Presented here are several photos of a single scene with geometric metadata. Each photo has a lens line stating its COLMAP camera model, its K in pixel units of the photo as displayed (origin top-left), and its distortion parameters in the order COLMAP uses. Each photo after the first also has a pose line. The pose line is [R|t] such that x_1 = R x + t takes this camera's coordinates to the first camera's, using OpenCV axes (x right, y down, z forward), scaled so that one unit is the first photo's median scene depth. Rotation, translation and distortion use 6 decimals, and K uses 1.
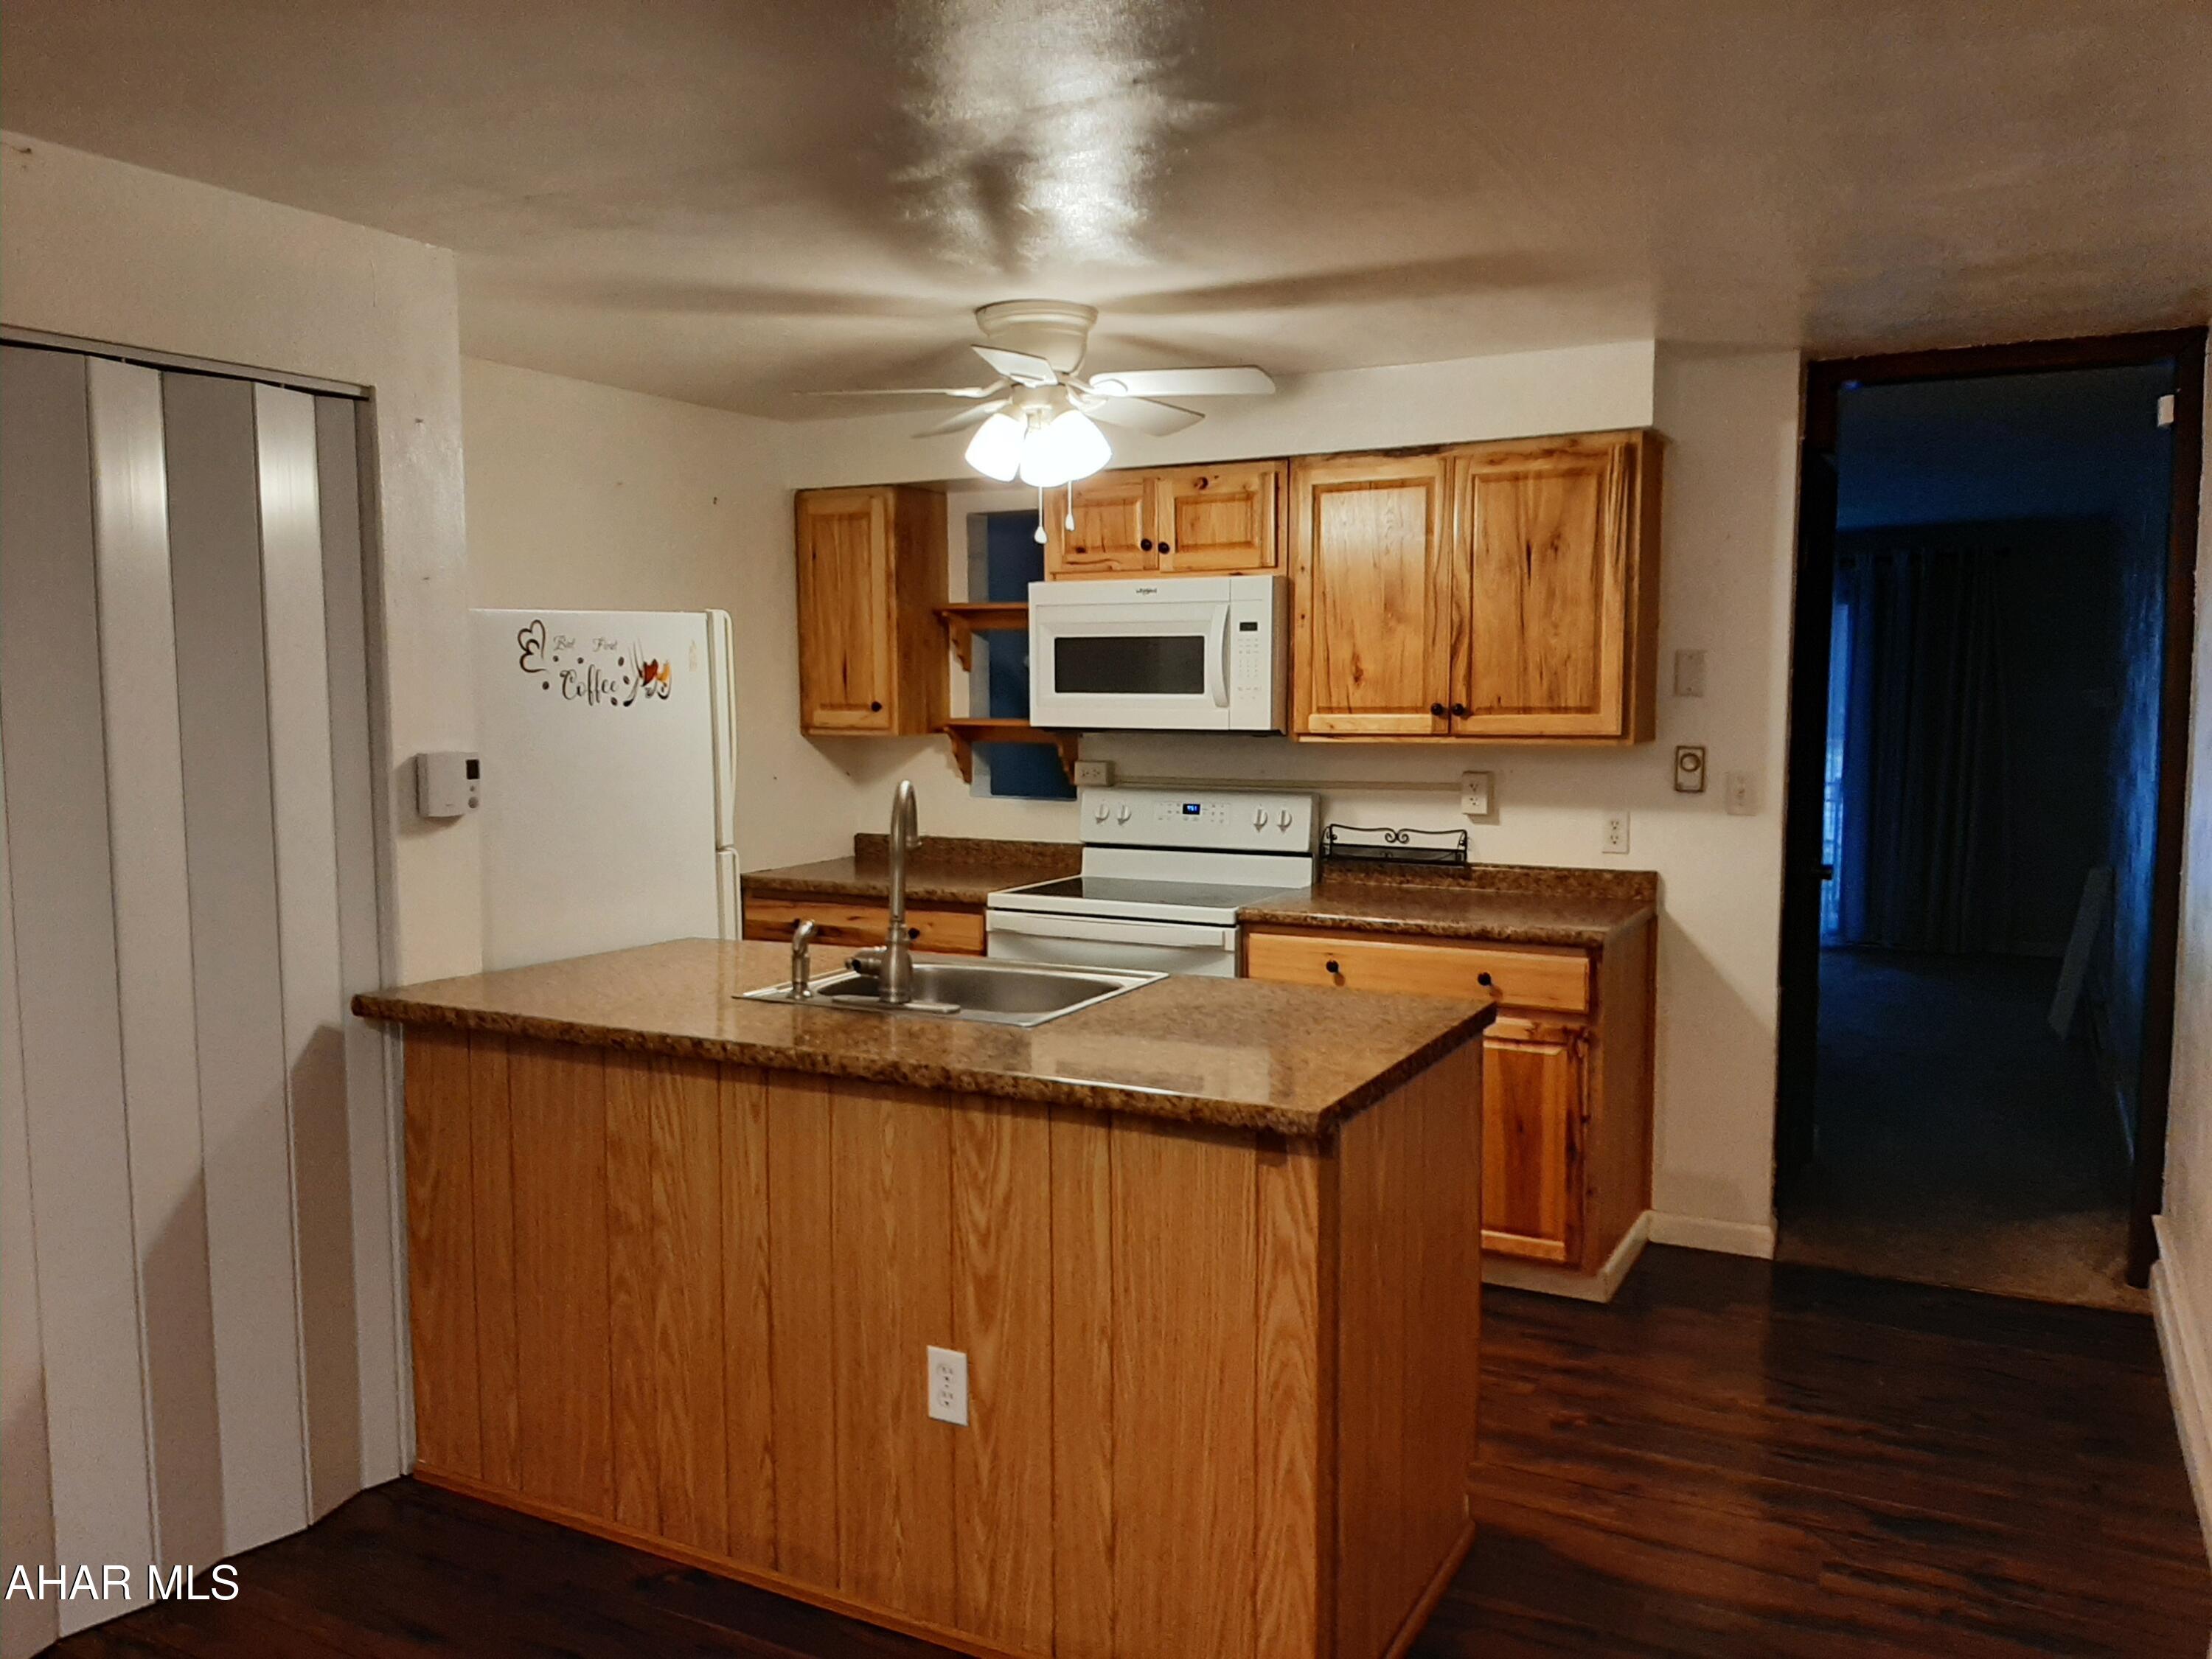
lens RADIAL K [[1740.4, 0, 1101.9], [0, 1740.4, 831.3], [0, 0, 1]] dist [0.091825, -0.073153]
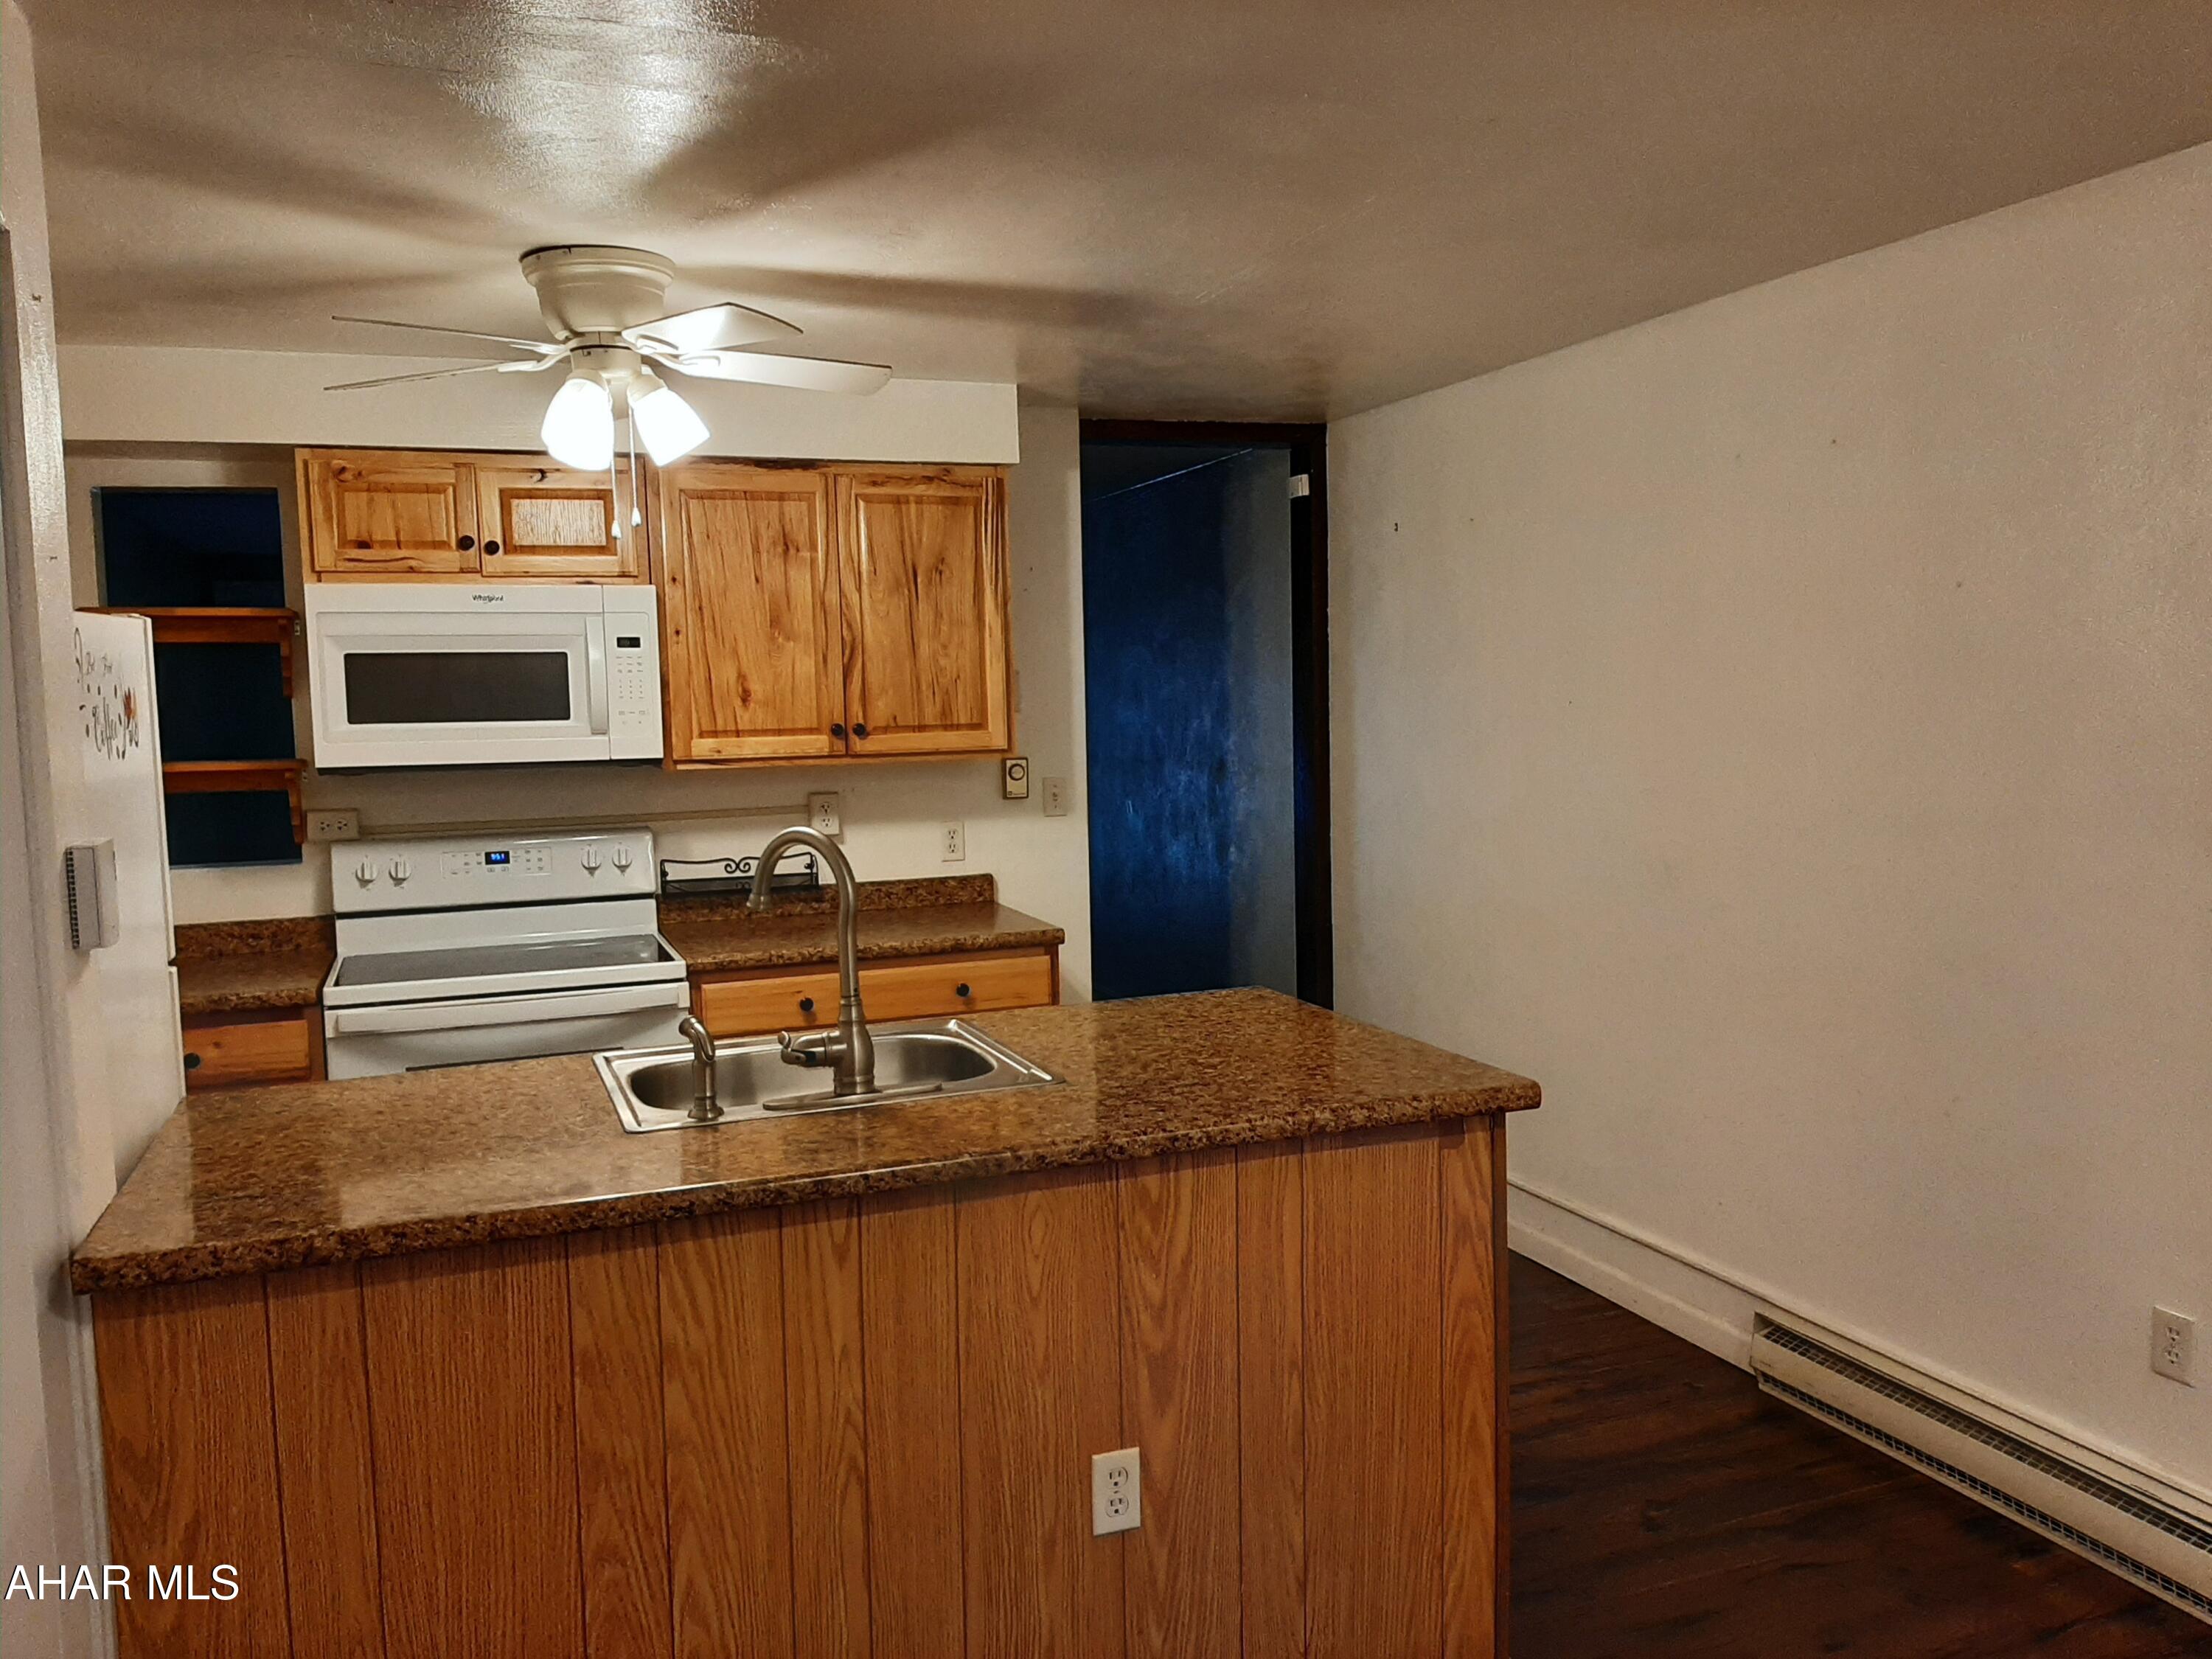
lens RADIAL K [[1740.4, 0, 1118.7], [0, 1740.4, 827.7], [0, 0, 1]] dist [0.091825, -0.073153]
pose [[0.645717, -0.074519, 0.759932, -0.647301], [0.085043, 0.996053, 0.025412, -0.037590], [-0.758826, 0.048218, 0.649506, 0.349956]]
